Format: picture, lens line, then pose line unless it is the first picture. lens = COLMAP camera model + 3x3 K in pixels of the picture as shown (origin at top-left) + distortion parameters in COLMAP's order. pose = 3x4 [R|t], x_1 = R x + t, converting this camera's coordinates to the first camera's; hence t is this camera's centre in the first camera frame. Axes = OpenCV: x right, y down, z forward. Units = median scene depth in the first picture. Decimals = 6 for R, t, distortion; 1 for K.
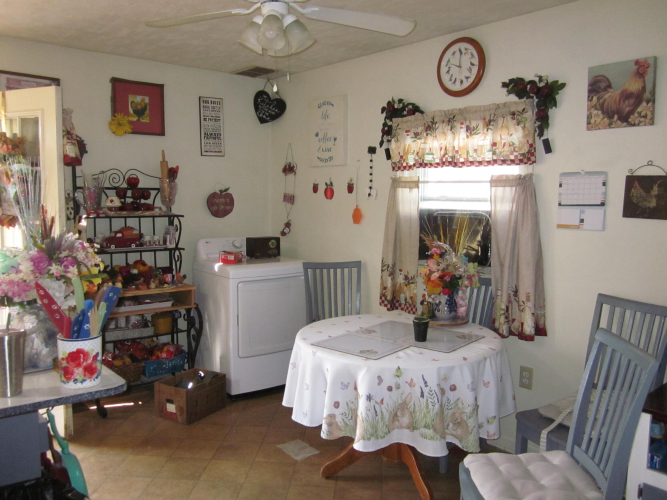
lens RADIAL K [[563.3, 0, 333.5], [0, 563.3, 250.0], [0, 0, 1]] dist [-0.027961, -0.006123]
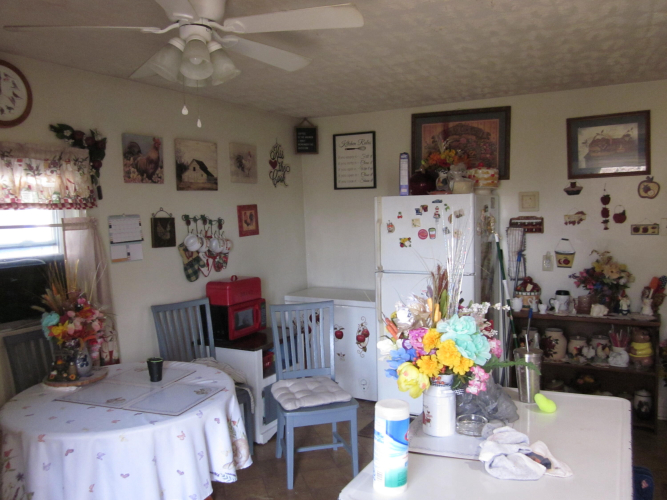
lens RADIAL K [[563.3, 0, 333.5], [0, 563.3, 250.0], [0, 0, 1]] dist [-0.027961, -0.006123]
pose [[-0.366854, -0.038111, 0.929498, -0.838775], [0.145569, 0.984500, 0.097819, -0.111347], [-0.918819, 0.171192, -0.355620, 0.972641]]
